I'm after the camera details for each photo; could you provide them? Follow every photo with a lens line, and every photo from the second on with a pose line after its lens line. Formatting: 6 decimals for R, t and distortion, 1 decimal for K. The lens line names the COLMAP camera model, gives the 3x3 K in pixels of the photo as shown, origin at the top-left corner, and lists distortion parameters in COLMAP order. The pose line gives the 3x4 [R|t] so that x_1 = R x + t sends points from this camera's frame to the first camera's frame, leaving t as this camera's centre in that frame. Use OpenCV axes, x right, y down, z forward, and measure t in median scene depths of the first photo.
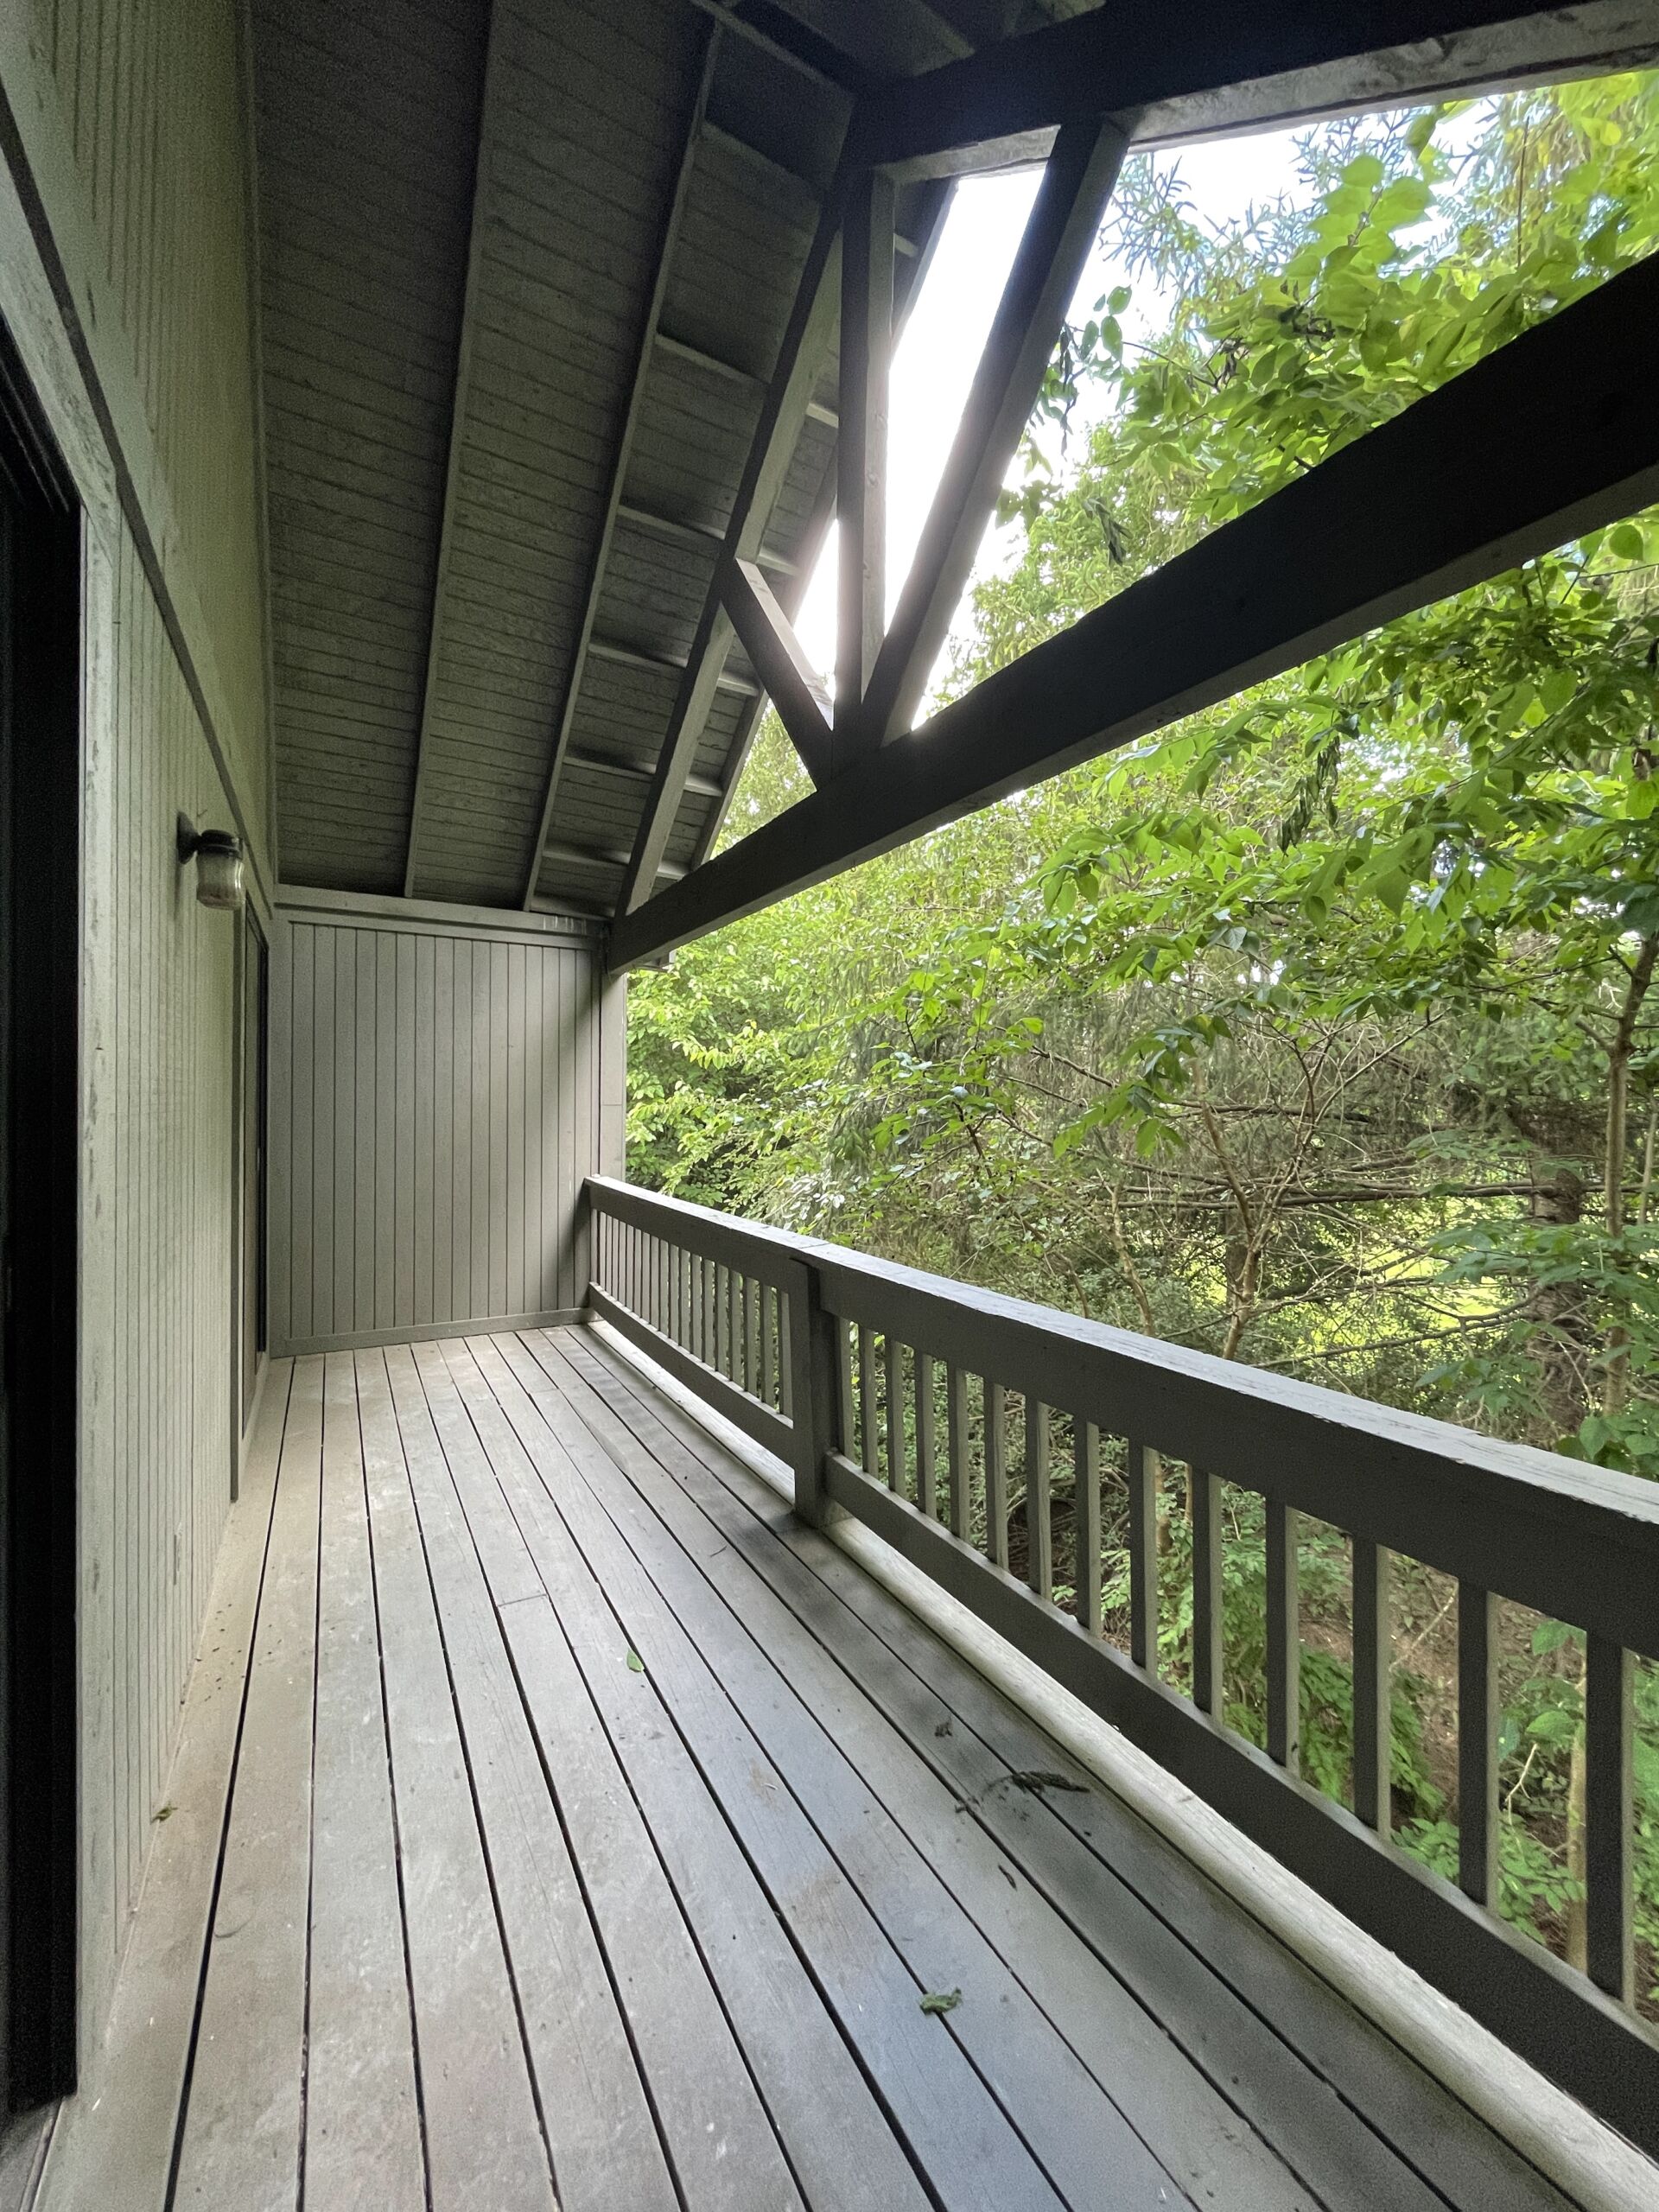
lens RADIAL K [[891.4, 0, 831.3], [0, 891.4, 1099.2], [0, 0, 1]] dist [-0.002352, -0.000319]
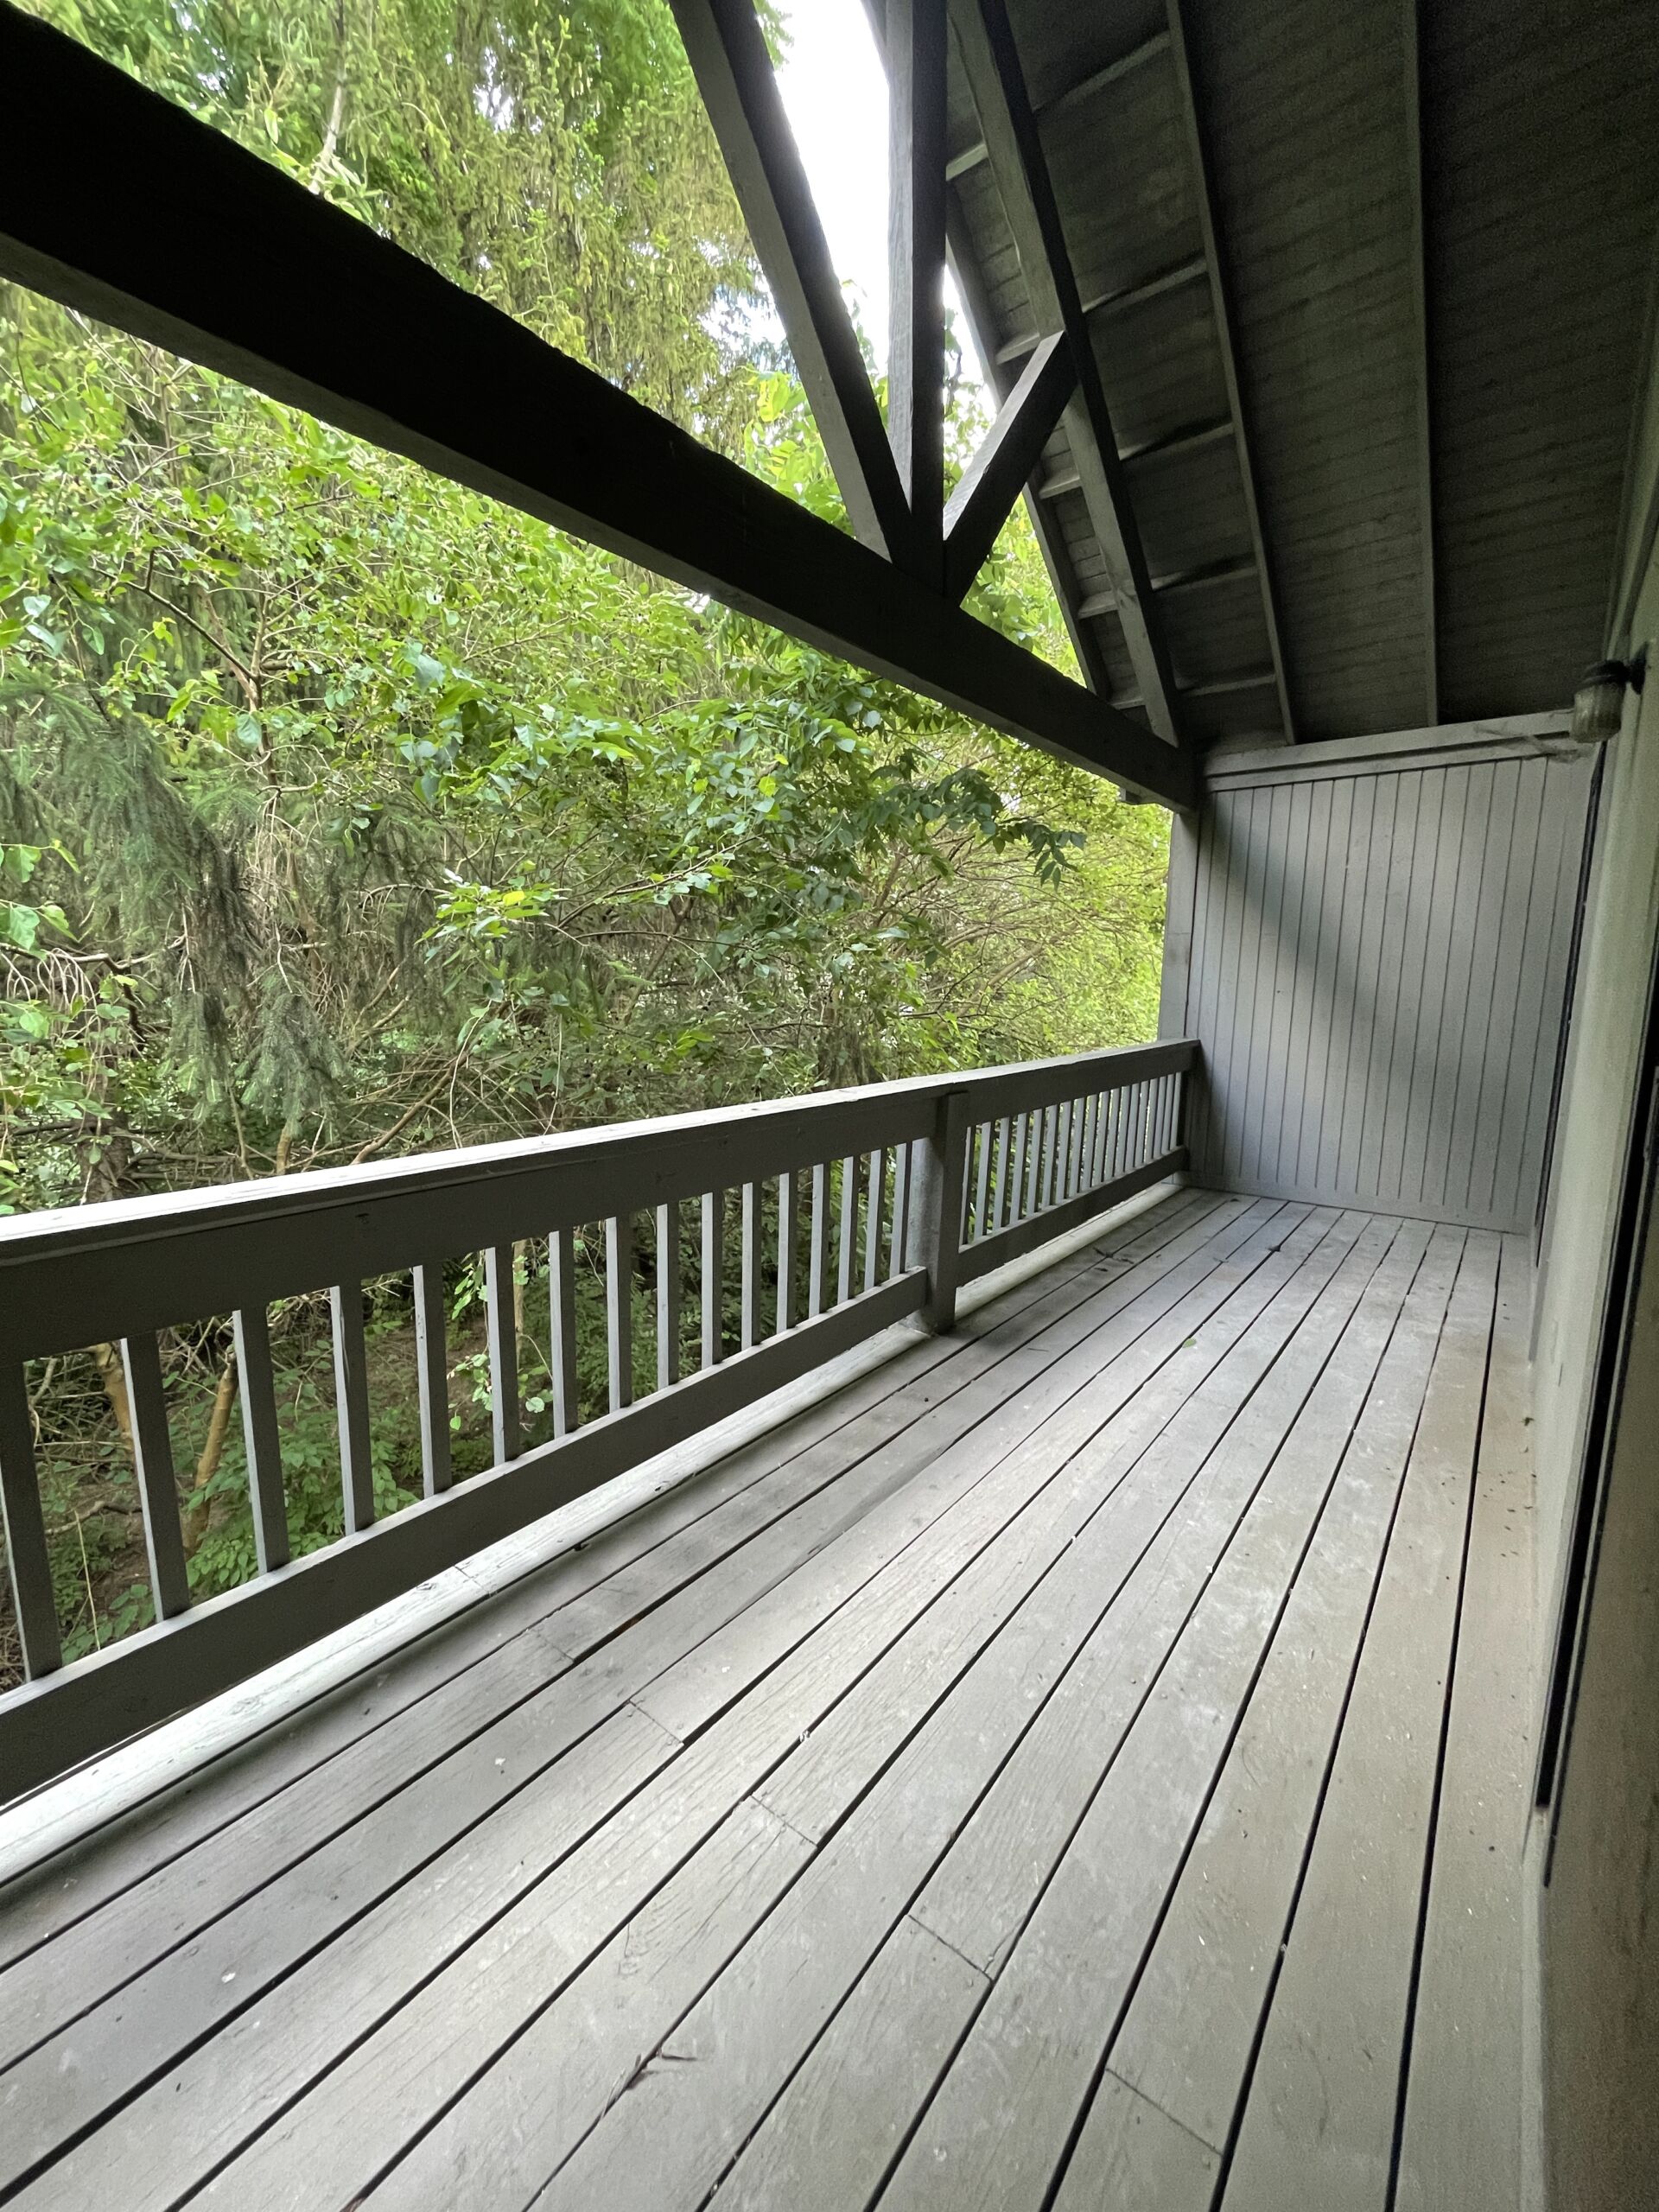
lens RADIAL K [[891.4, 0, 818.7], [0, 891.4, 1105.1], [0, 0, 1]] dist [-0.002352, -0.000319]
pose [[-0.379349, -0.148033, 0.913335, -1.050330], [-0.020450, 0.988219, 0.151676, 0.044951], [-0.925028, 0.038860, -0.377907, 1.753312]]
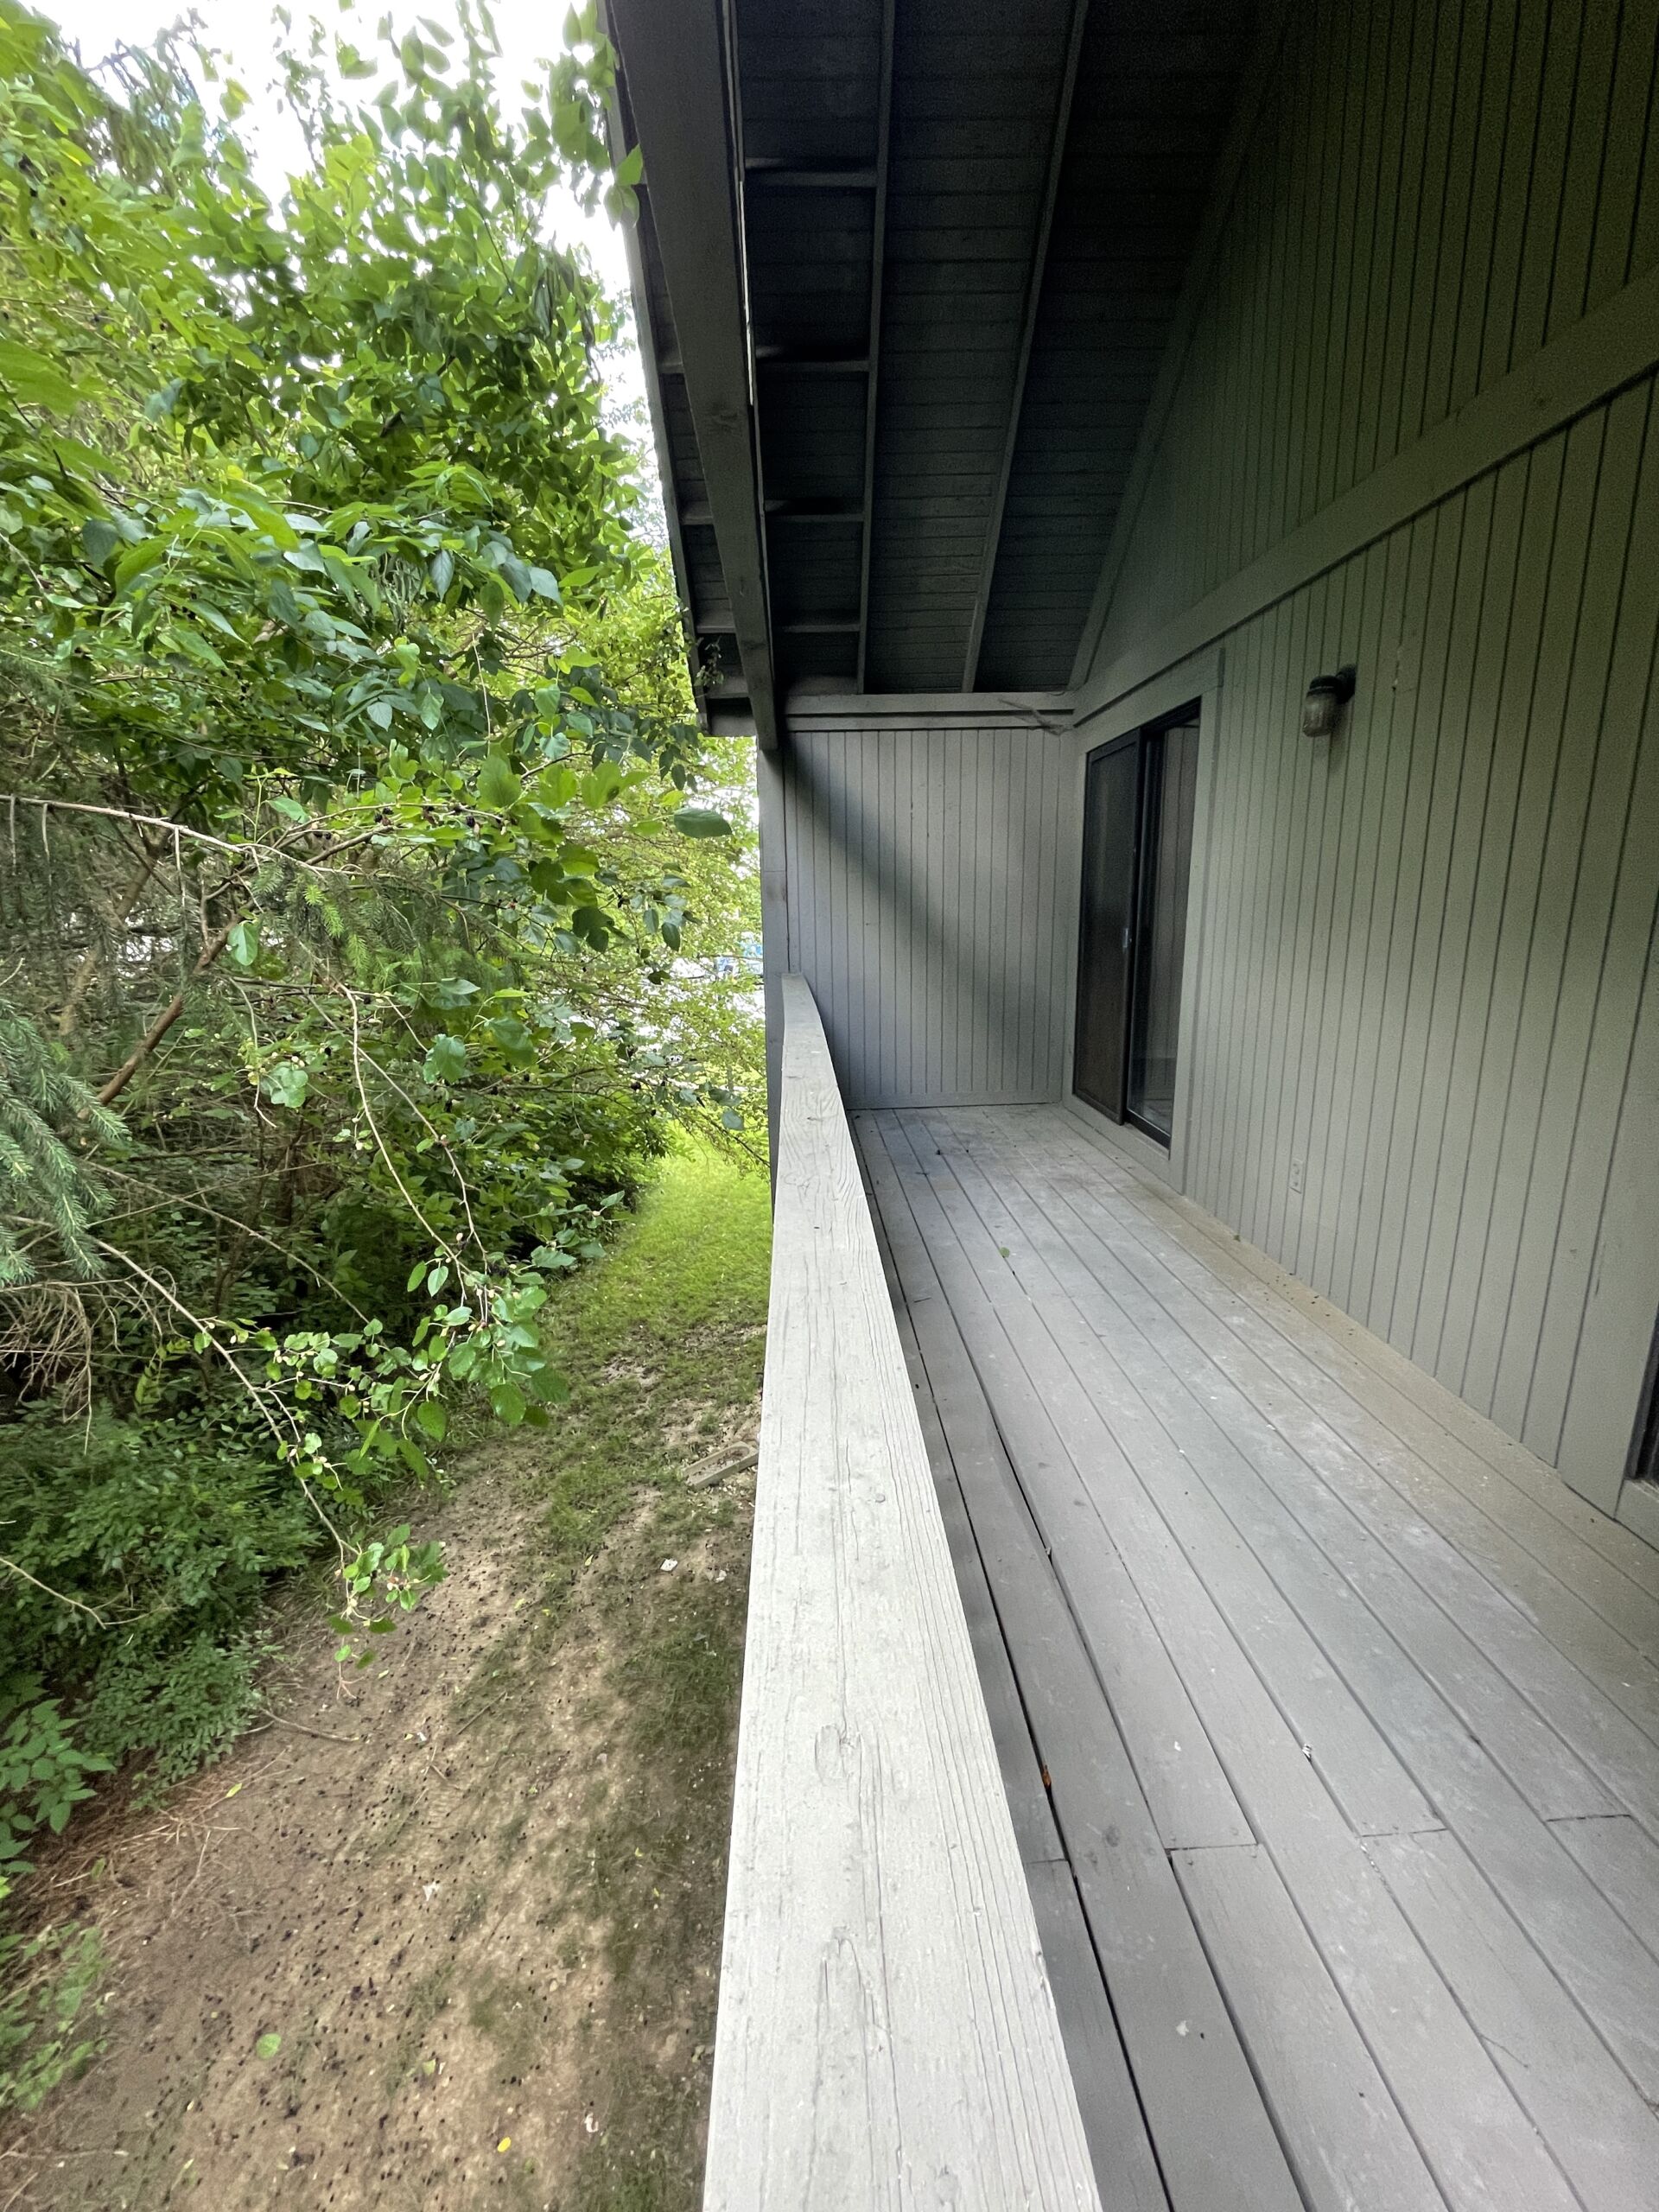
lens RADIAL K [[891.4, 0, 819.0], [0, 891.4, 1103.4], [0, 0, 1]] dist [-0.002352, -0.000319]
pose [[-0.881296, -0.100179, 0.461824, -0.534333], [0.002705, 0.976187, 0.216916, 0.033152], [-0.472557, 0.192416, -0.860038, 2.087568]]
